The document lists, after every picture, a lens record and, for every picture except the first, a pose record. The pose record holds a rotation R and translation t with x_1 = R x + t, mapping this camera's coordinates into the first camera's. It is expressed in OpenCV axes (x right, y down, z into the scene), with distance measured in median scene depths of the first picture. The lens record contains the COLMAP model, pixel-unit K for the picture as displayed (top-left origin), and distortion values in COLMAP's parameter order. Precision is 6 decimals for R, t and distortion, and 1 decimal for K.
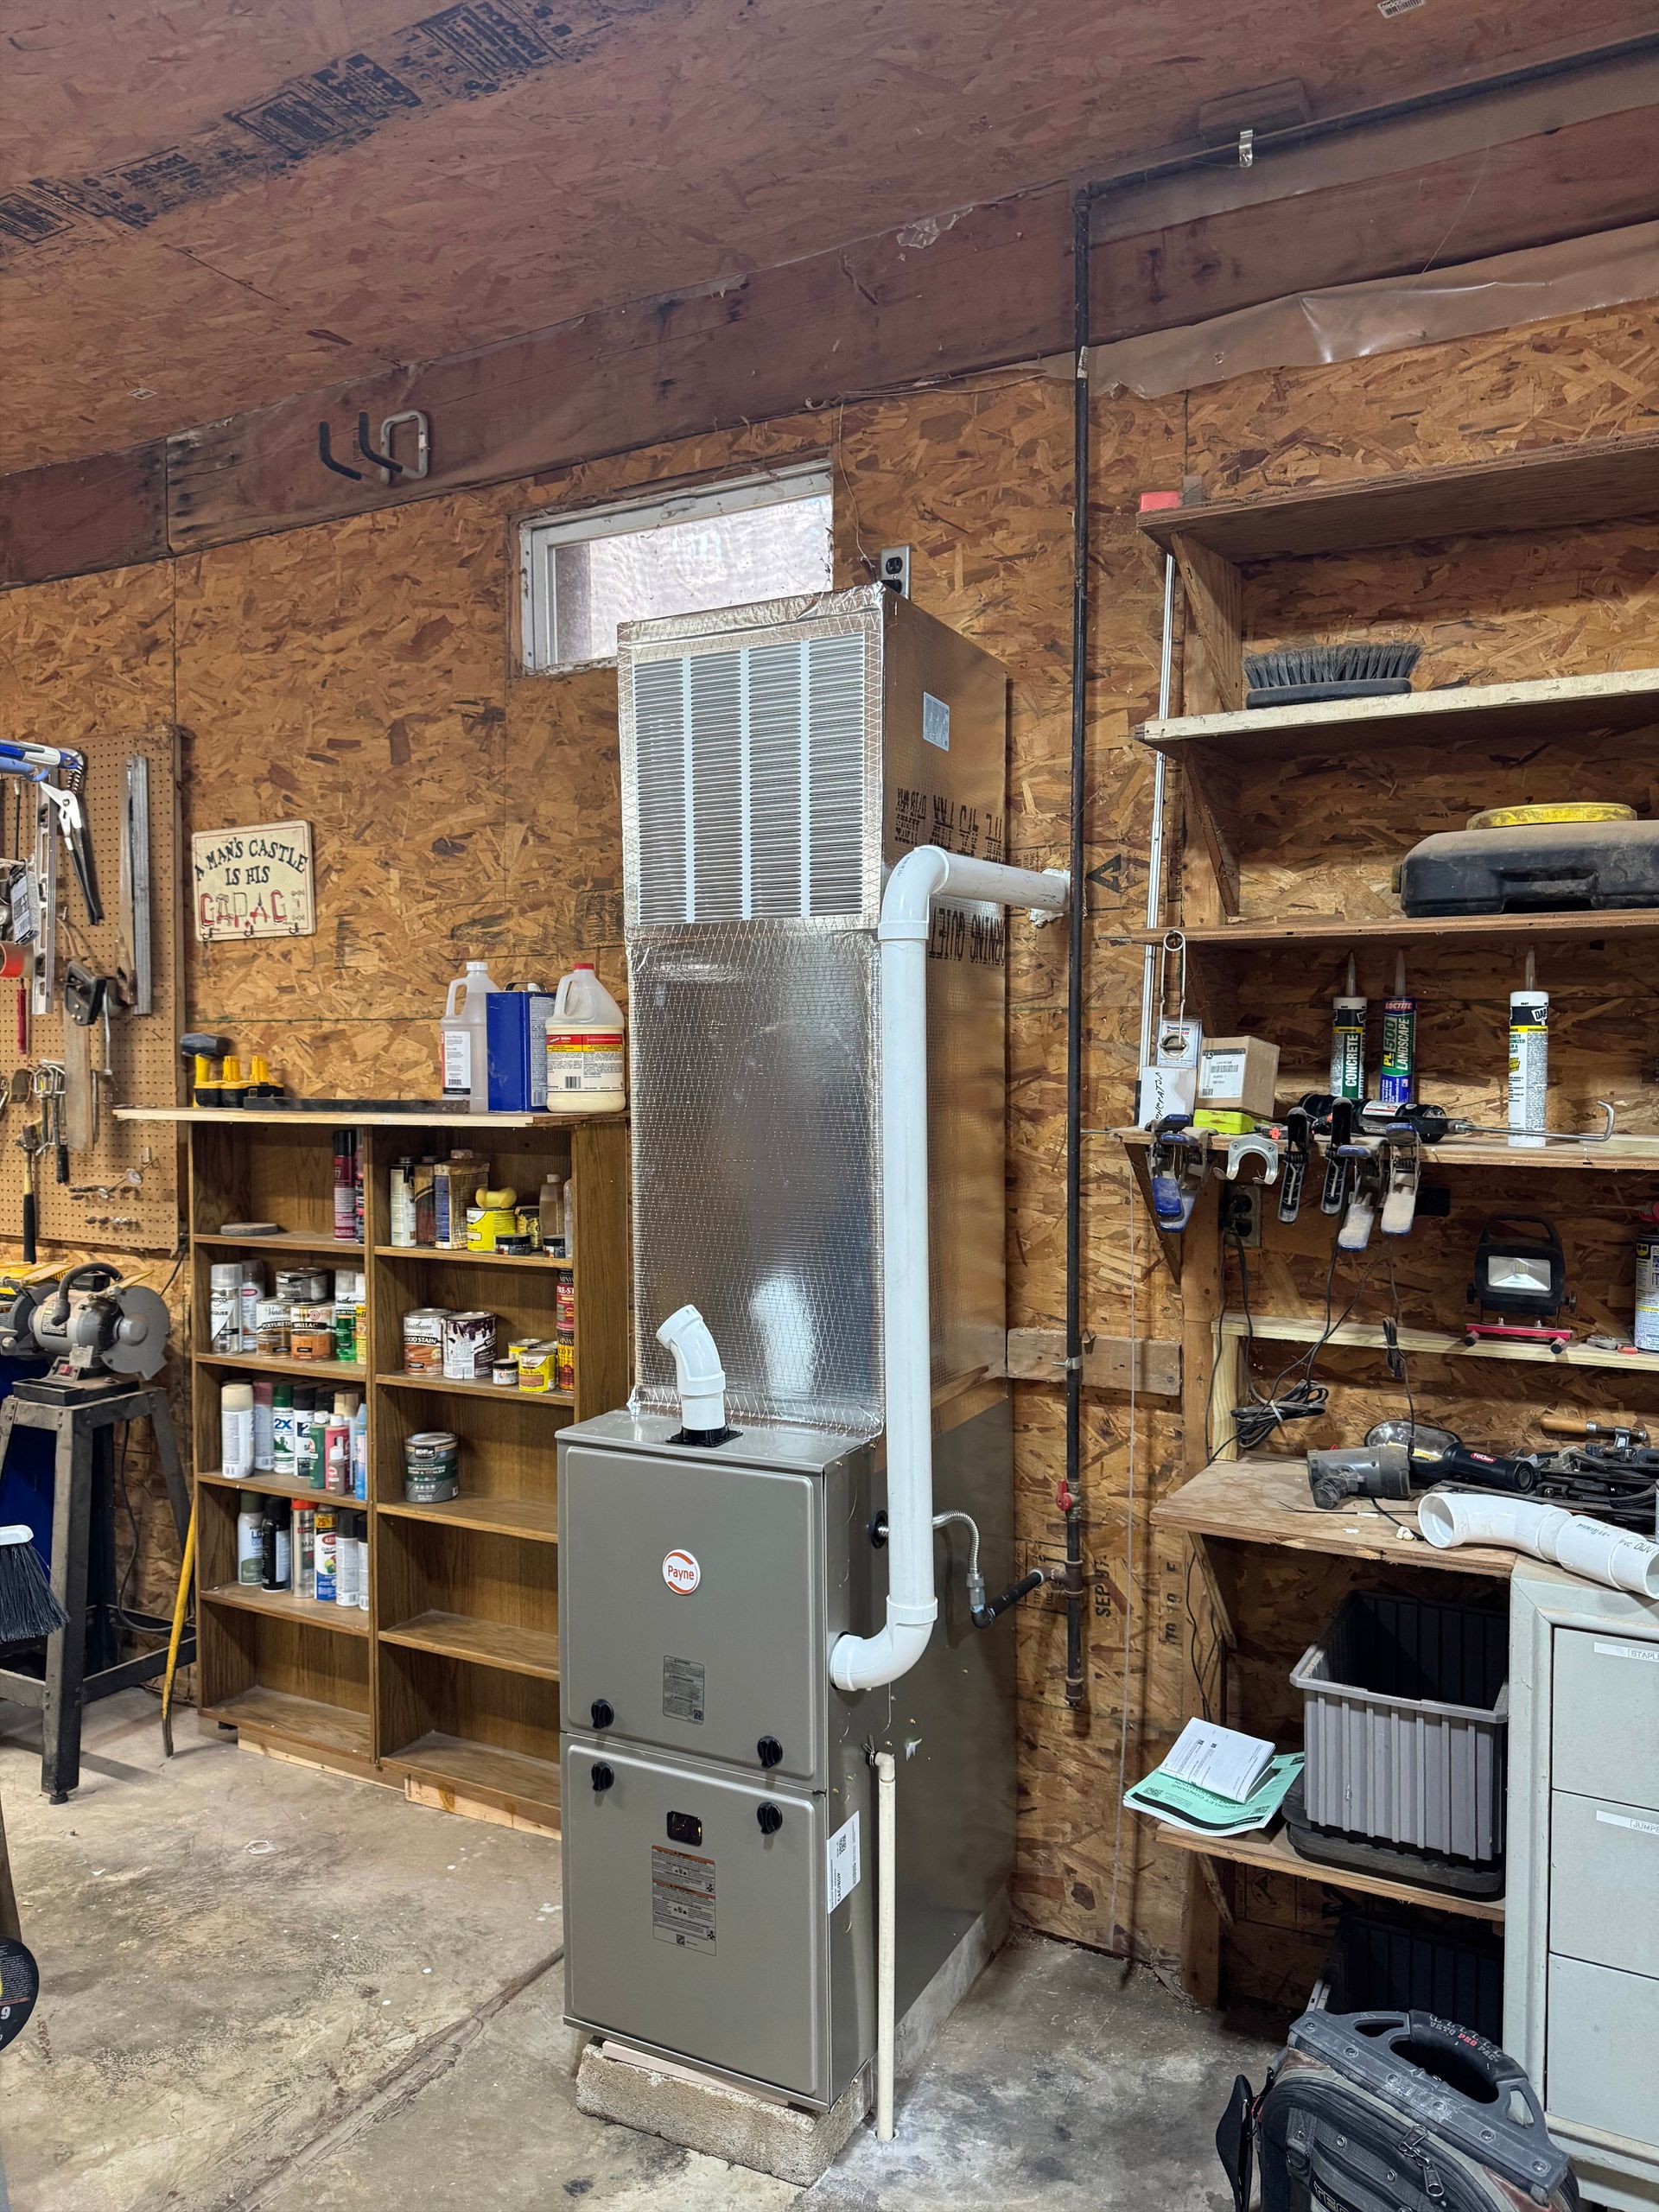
lens RADIAL K [[1612.9, 0, 825.4], [0, 1612.9, 1108.8], [0, 0, 1]] dist [0.001744, -0.000805]
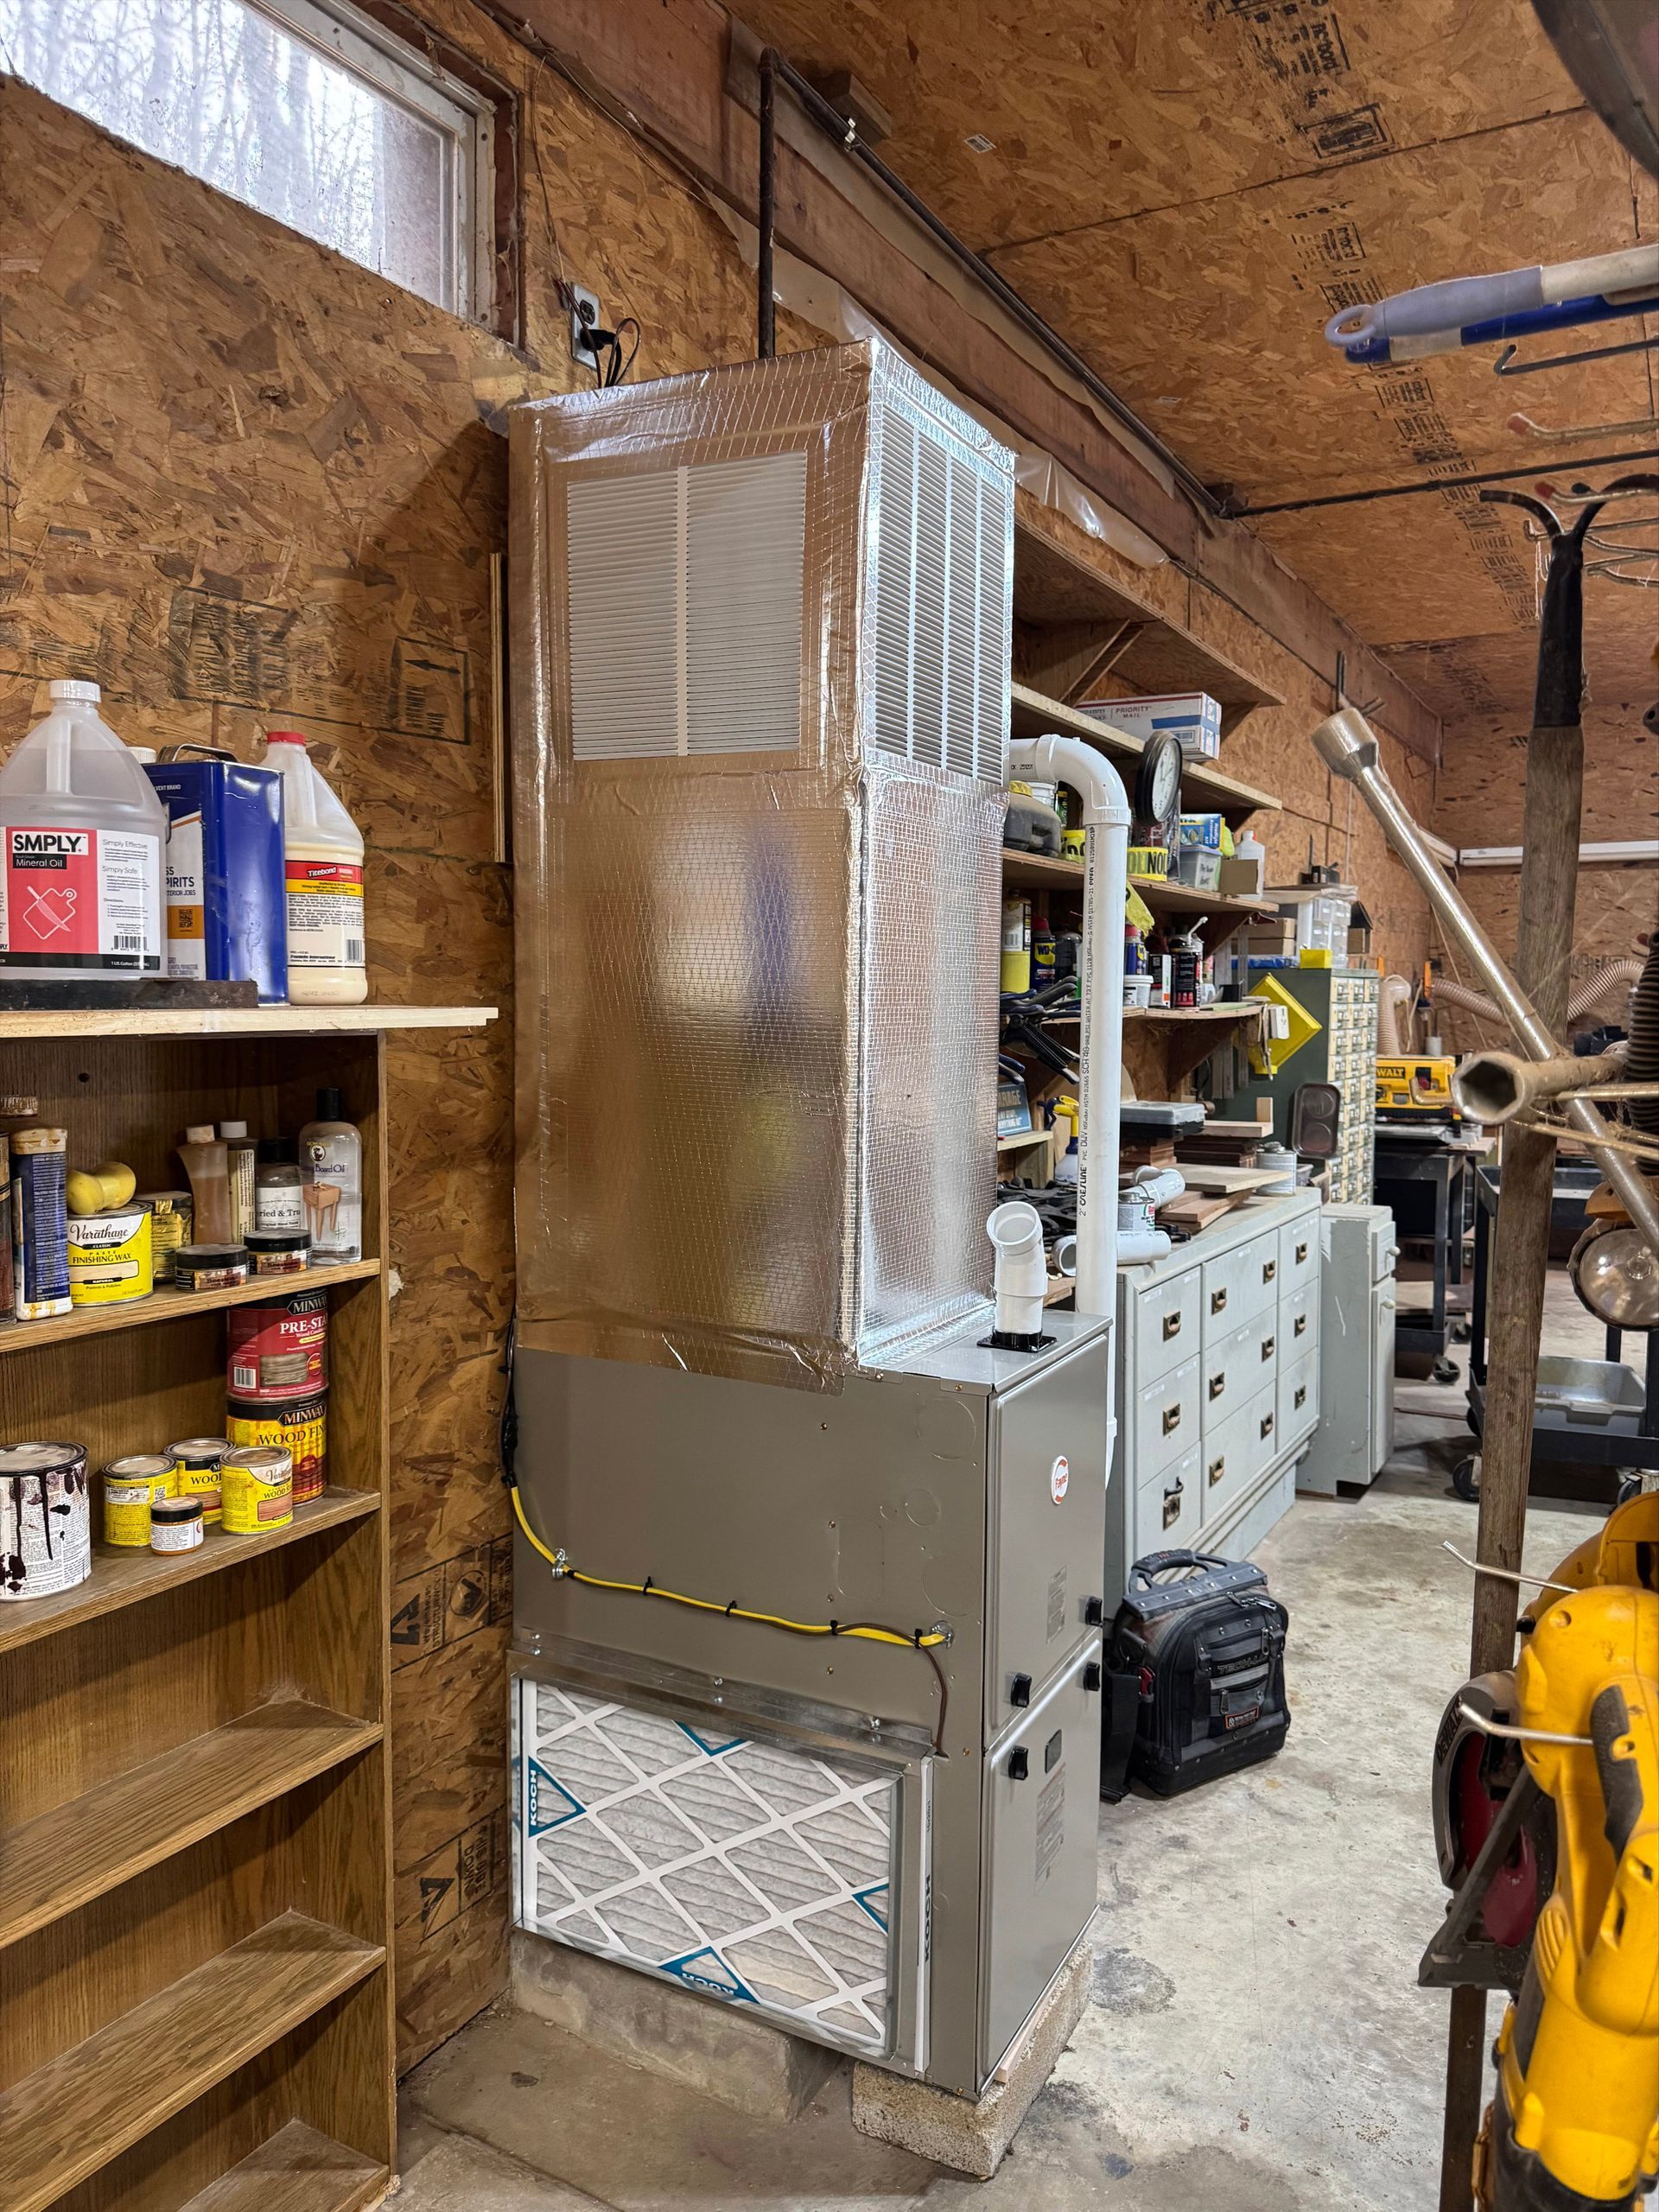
lens RADIAL K [[1612.9, 0, 824.8], [0, 1612.9, 1101.3], [0, 0, 1]] dist [0.001744, -0.000805]
pose [[0.000915, -0.075278, 0.997162, -0.688075], [0.006550, 0.997142, 0.075271, -0.004161], [-0.999978, 0.006463, 0.001406, 0.780806]]
